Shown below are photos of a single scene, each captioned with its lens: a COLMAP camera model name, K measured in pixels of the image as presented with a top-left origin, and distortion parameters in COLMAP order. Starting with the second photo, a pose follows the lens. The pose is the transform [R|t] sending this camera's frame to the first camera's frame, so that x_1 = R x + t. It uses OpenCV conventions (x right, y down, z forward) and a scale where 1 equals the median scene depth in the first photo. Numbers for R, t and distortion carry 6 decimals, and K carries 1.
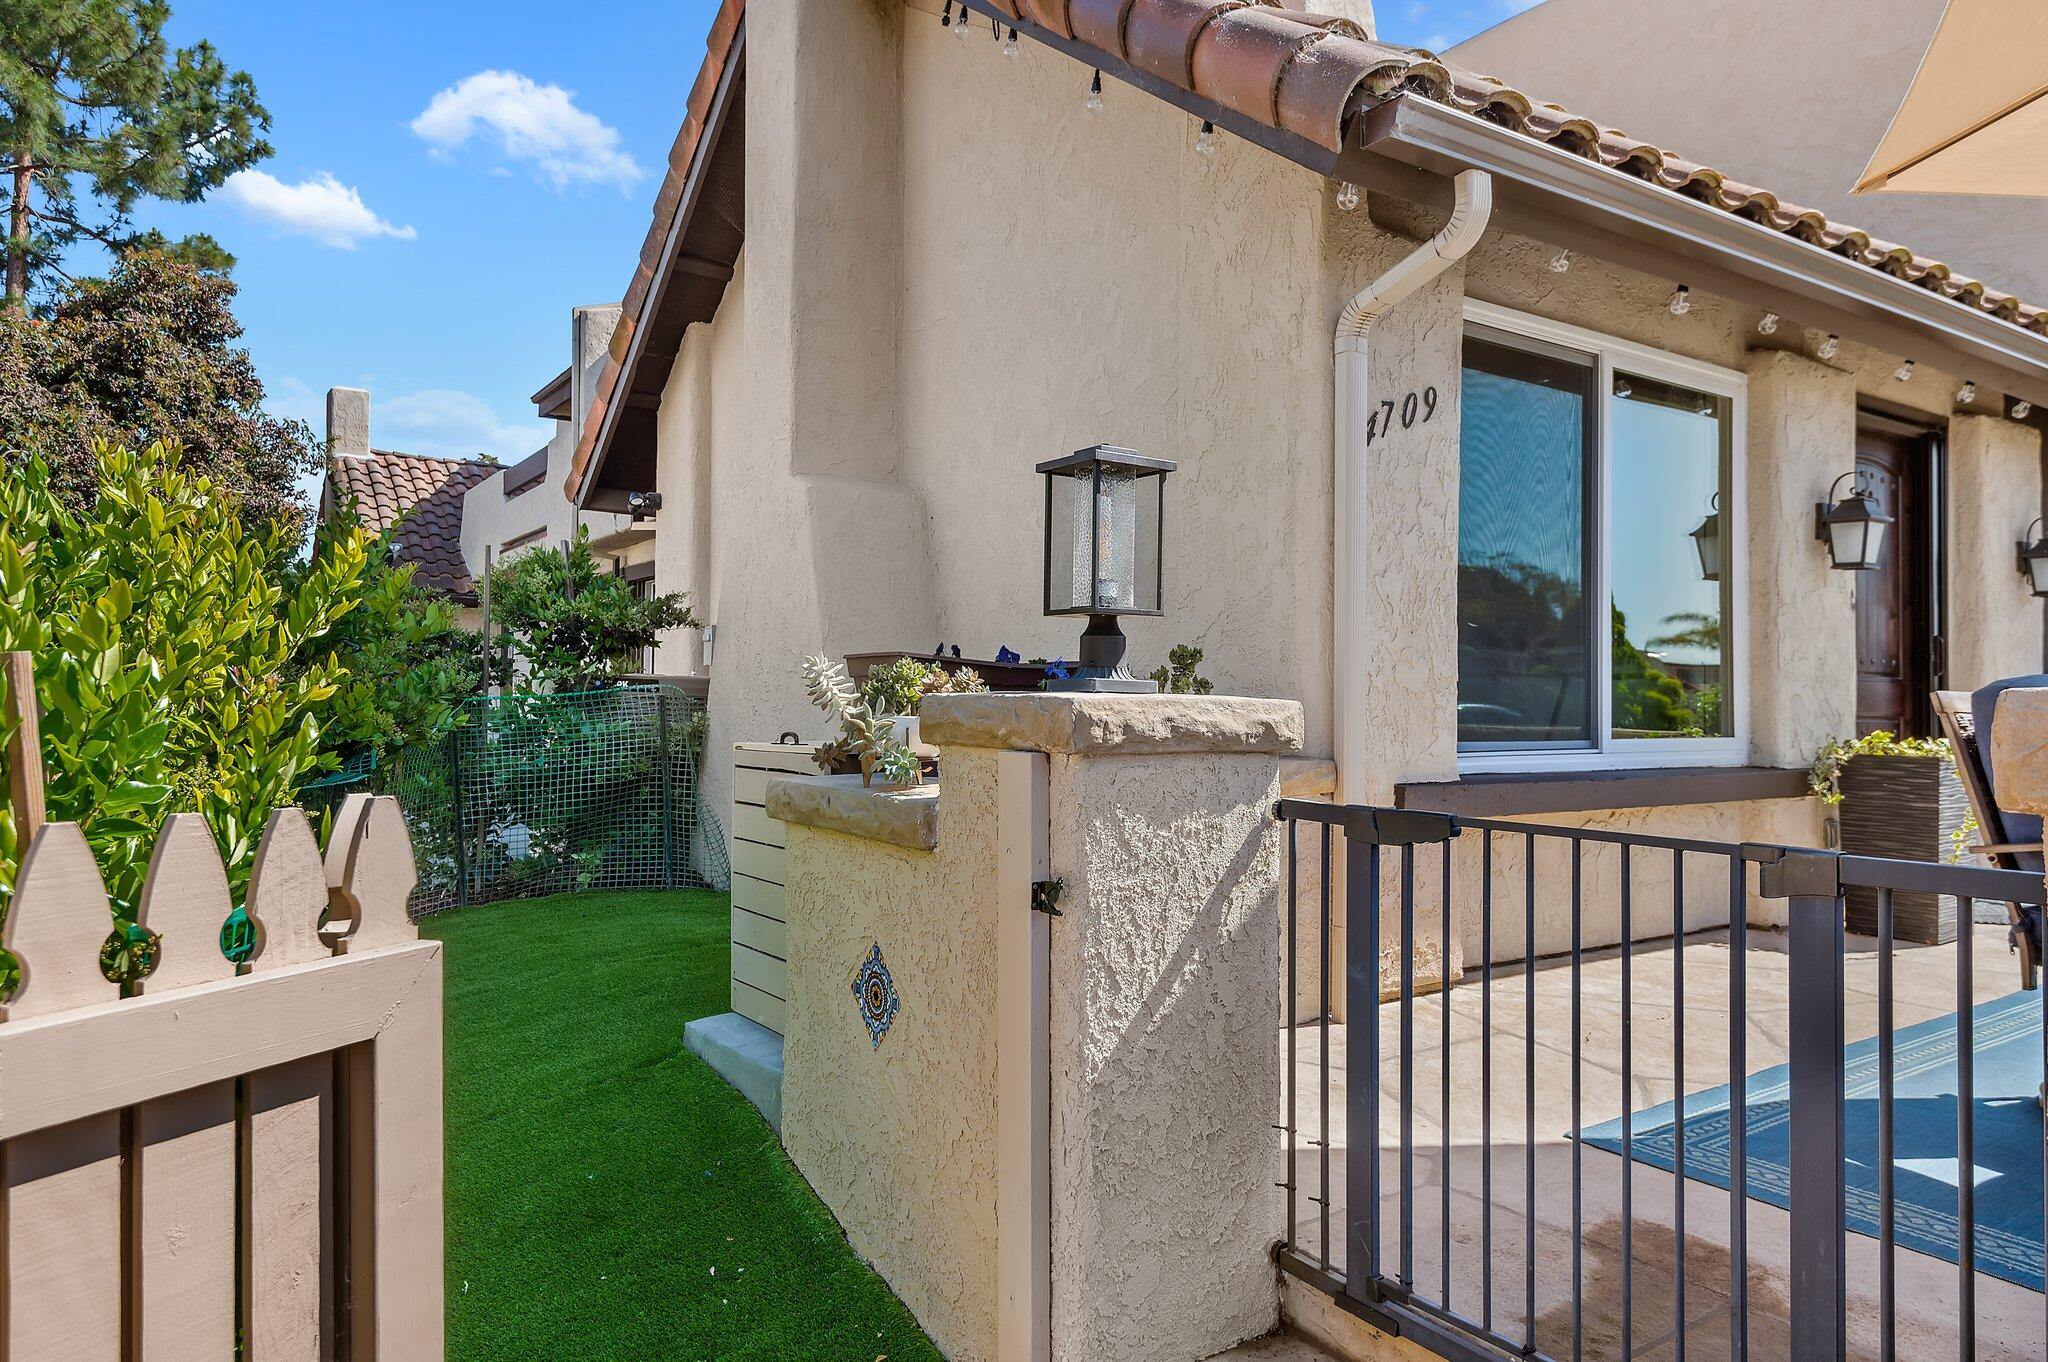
lens RADIAL K [[1295.6, 0, 1015.8], [0, 1295.6, 639.7], [0, 0, 1]] dist [0.006790, -0.005333]
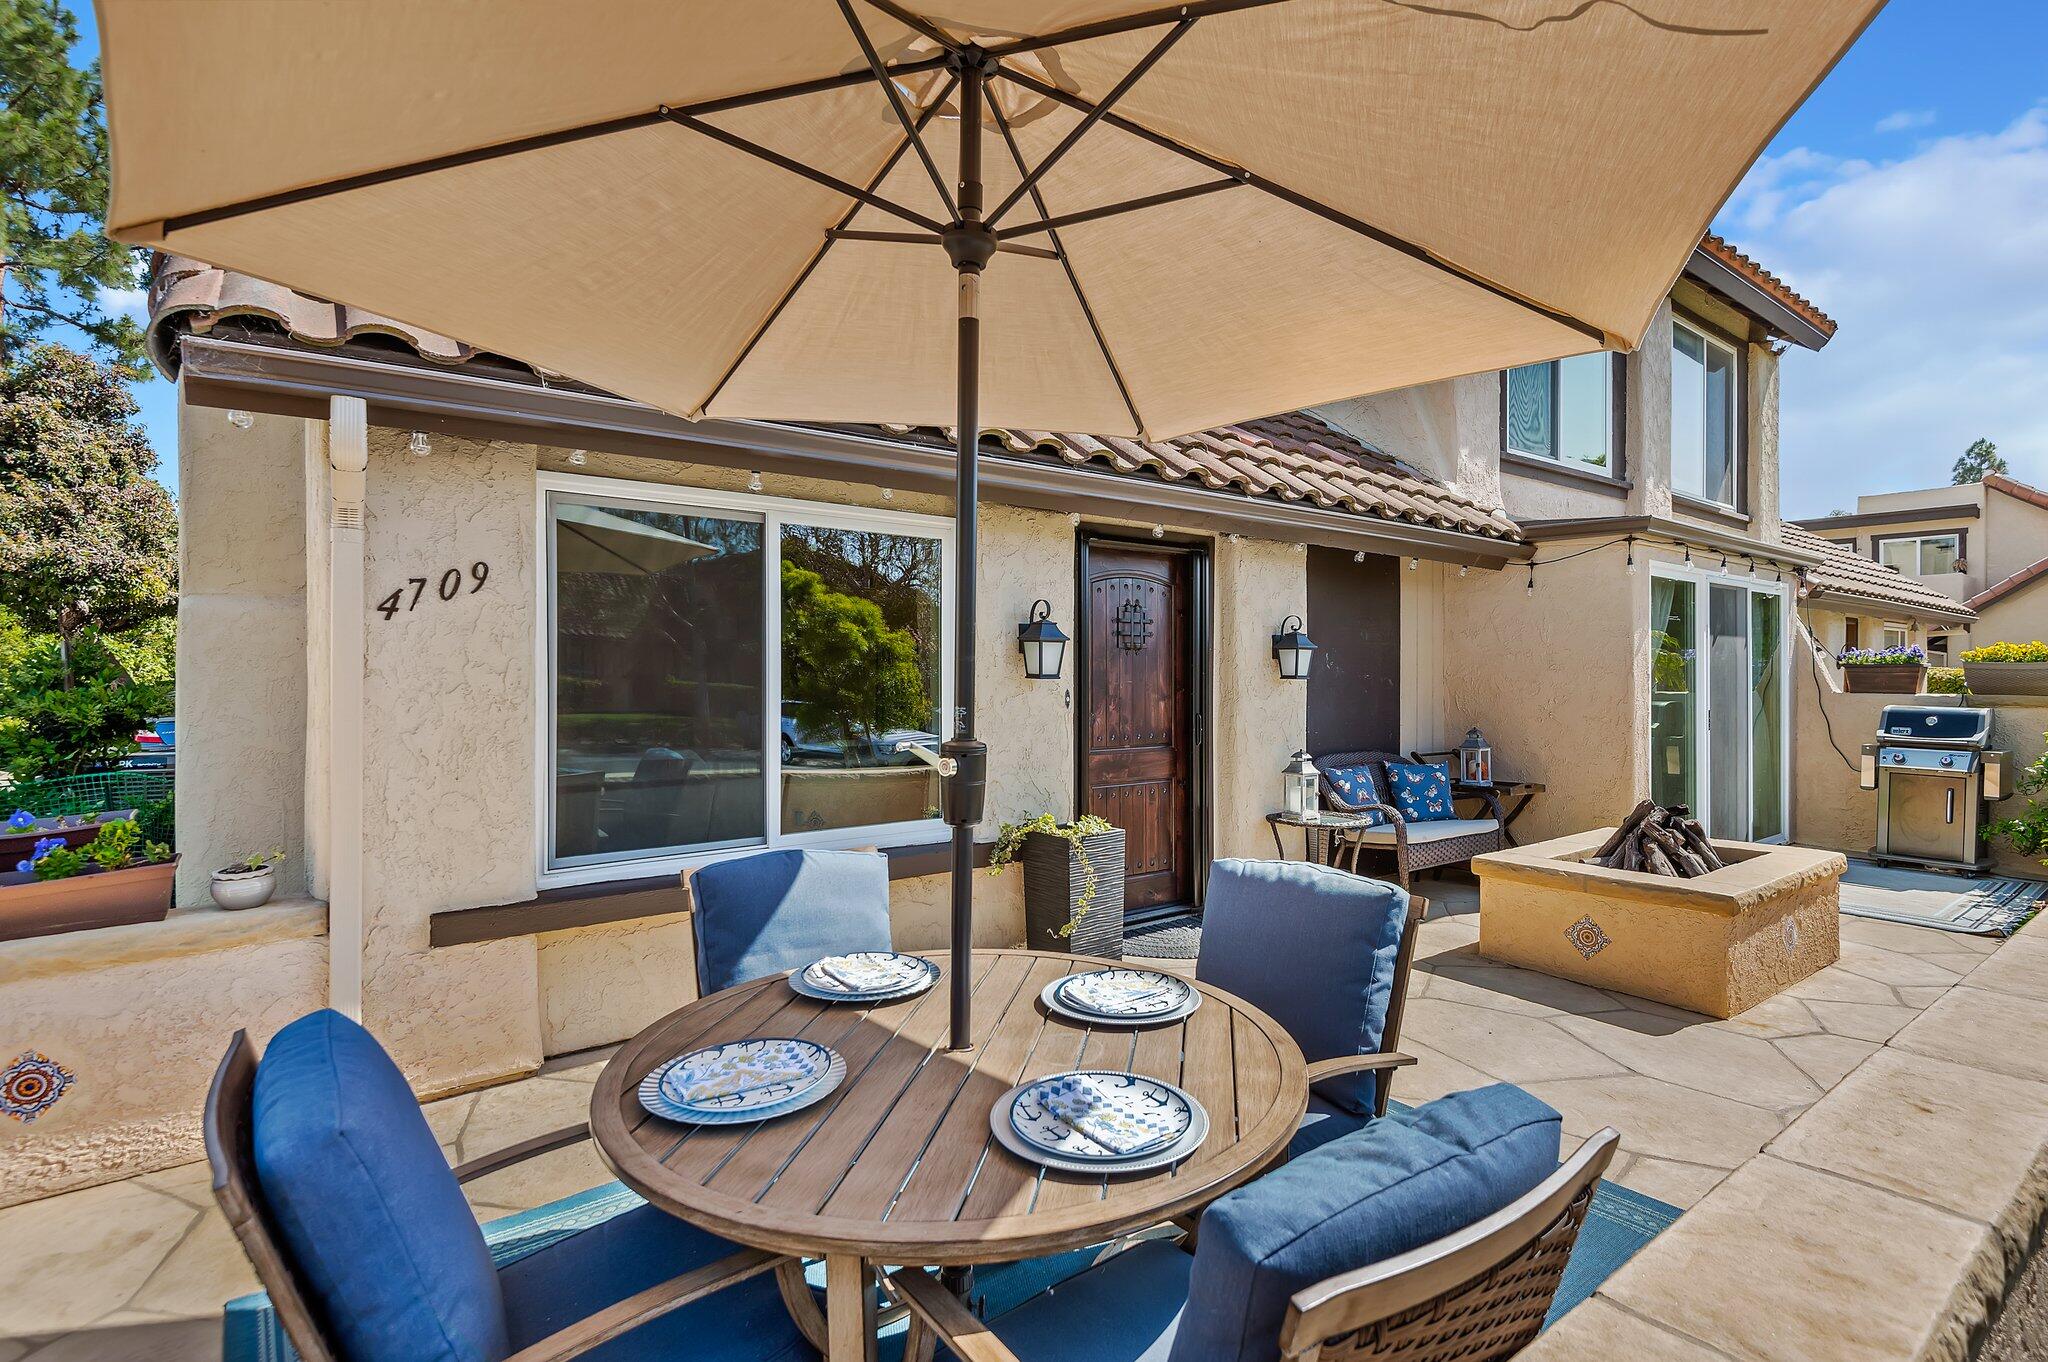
lens RADIAL K [[1001.1, 0, 1012.2], [0, 1001.1, 673.2], [0, 0, 1]] dist [-0.006697, -0.005814]
pose [[0.996829, -0.011357, 0.078757, 0.427410], [0.008281, 0.999194, 0.039272, -0.076227], [-0.079140, -0.038495, 0.996120, 0.050406]]
